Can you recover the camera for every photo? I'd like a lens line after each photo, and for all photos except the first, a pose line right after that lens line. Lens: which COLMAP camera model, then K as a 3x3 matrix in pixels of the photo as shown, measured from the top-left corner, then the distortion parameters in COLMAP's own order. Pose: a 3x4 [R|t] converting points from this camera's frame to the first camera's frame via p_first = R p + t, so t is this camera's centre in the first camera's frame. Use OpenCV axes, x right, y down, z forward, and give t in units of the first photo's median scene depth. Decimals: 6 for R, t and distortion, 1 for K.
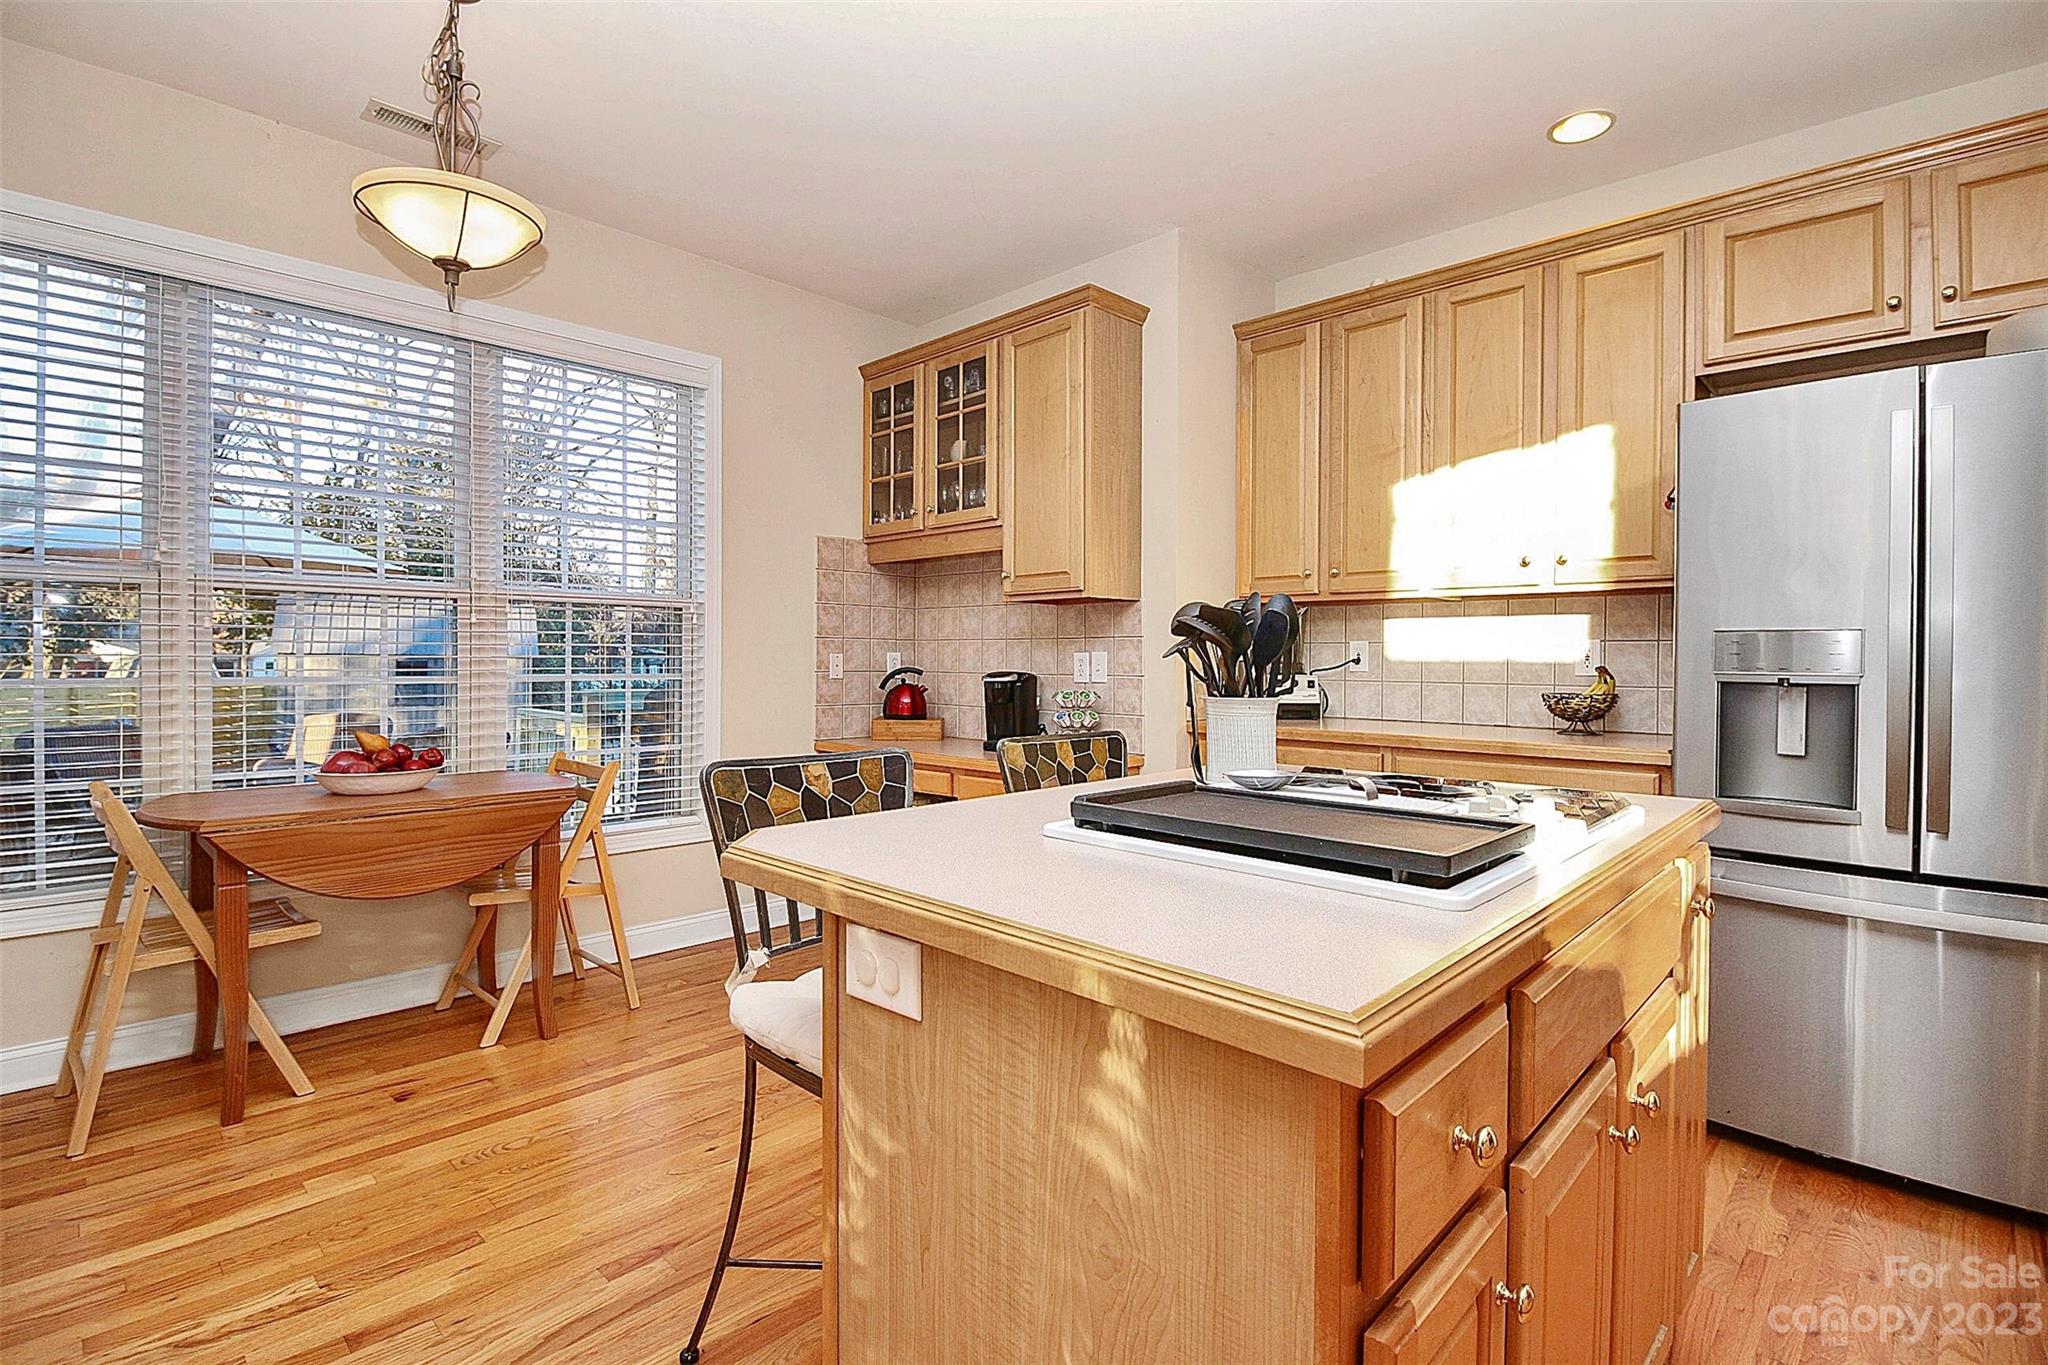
lens RADIAL K [[969.9, 0, 1061.3], [0, 969.9, 664.1], [0, 0, 1]] dist [-0.007764, -0.002739]
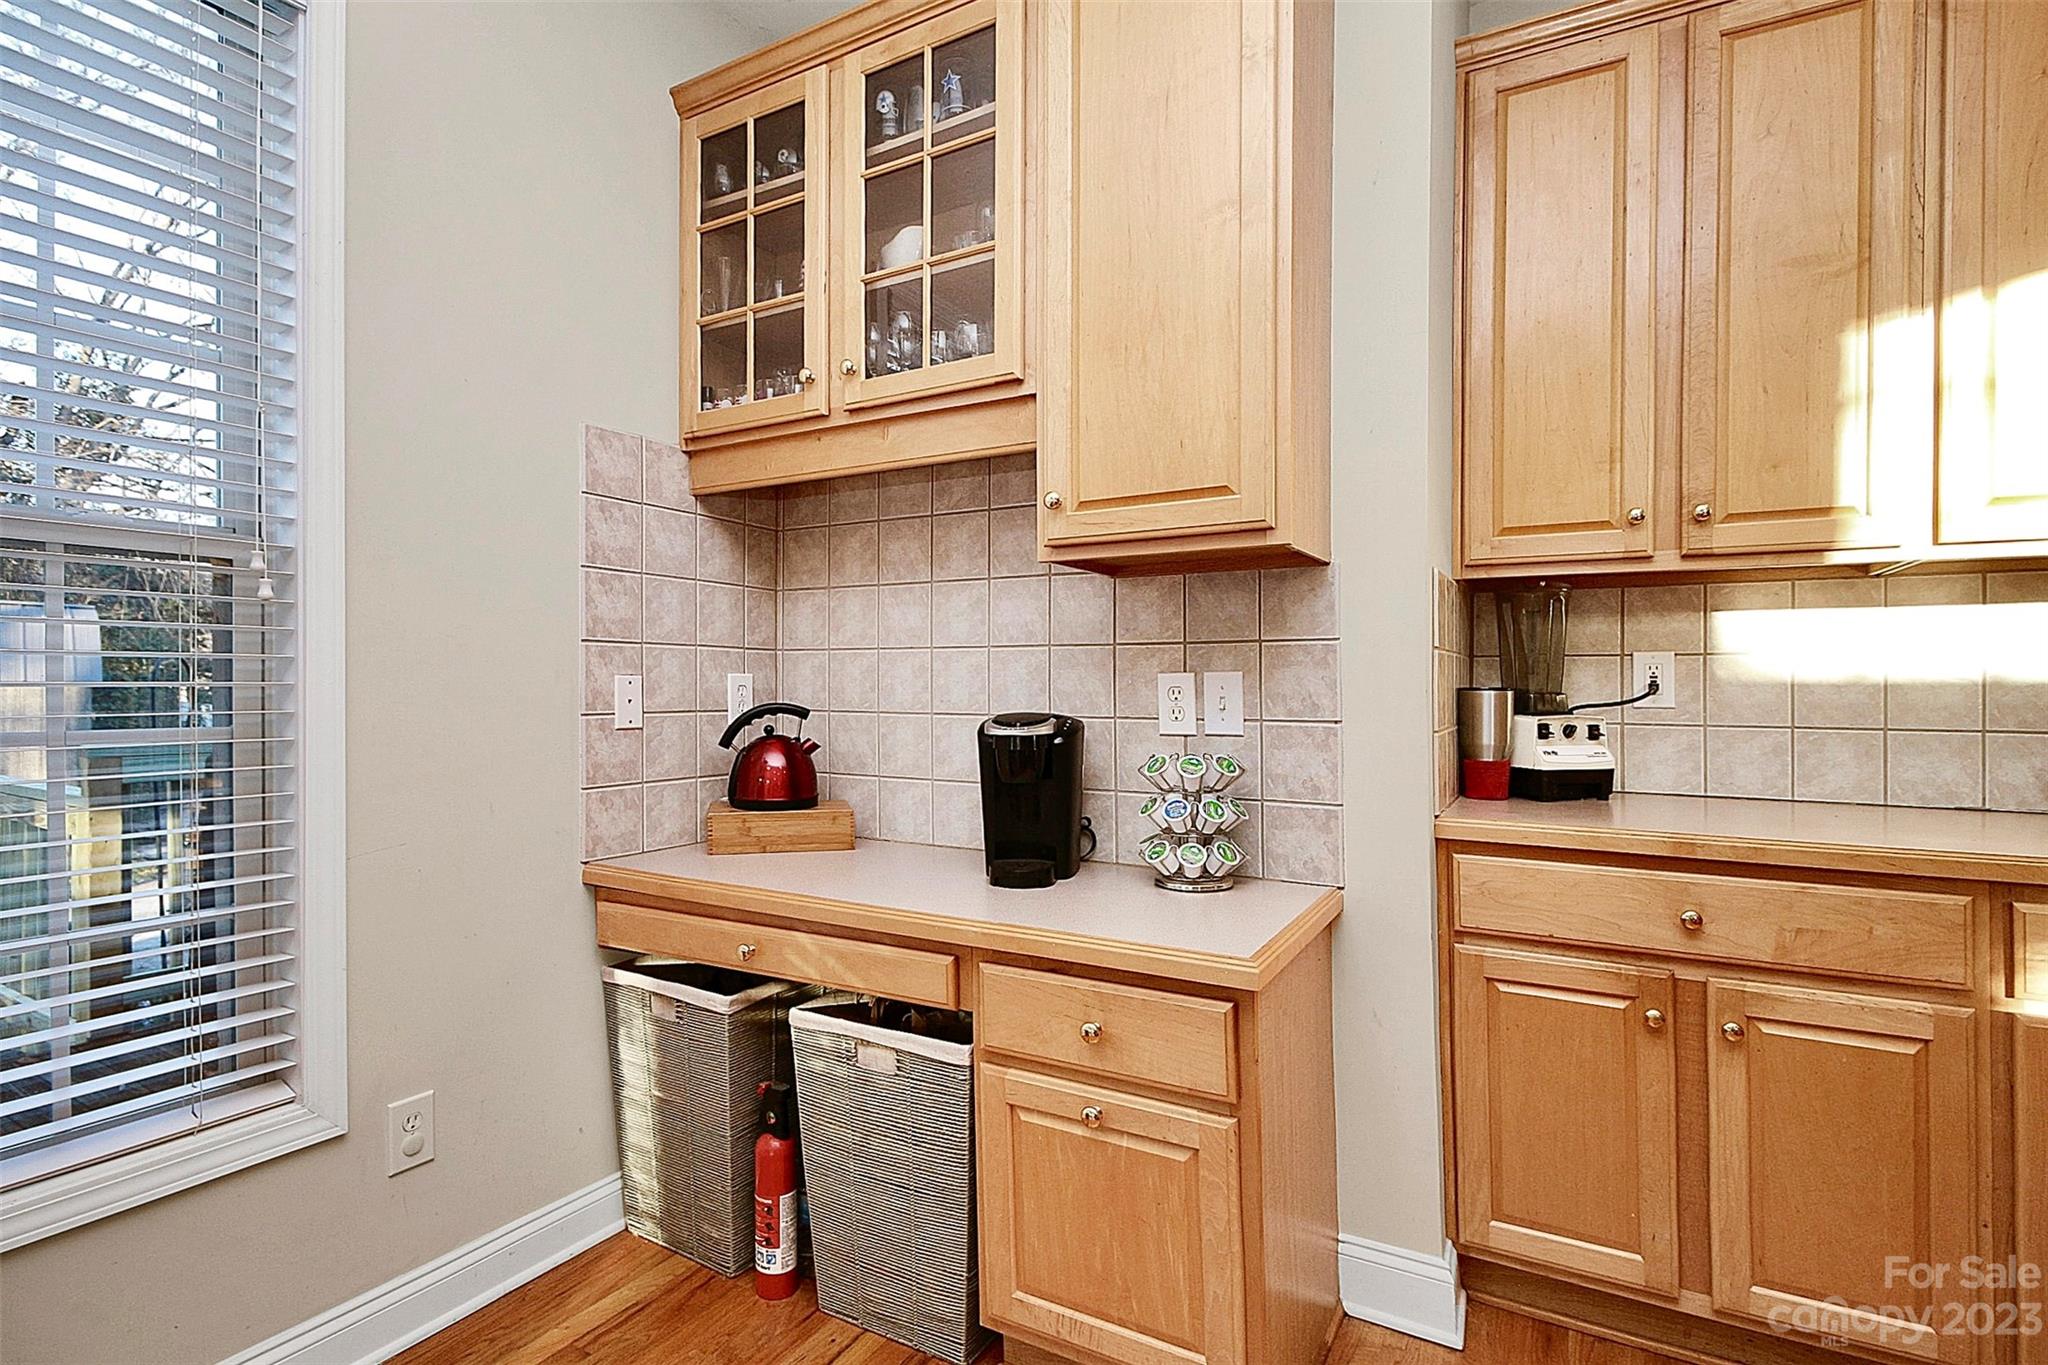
lens RADIAL K [[969.9, 0, 1016.4], [0, 969.9, 692.8], [0, 0, 1]] dist [-0.007764, -0.002739]
pose [[0.974627, -0.004279, 0.223794, -0.157113], [0.003115, 0.999980, 0.005551, -0.004502], [-0.223814, -0.004713, 0.974621, 0.507104]]
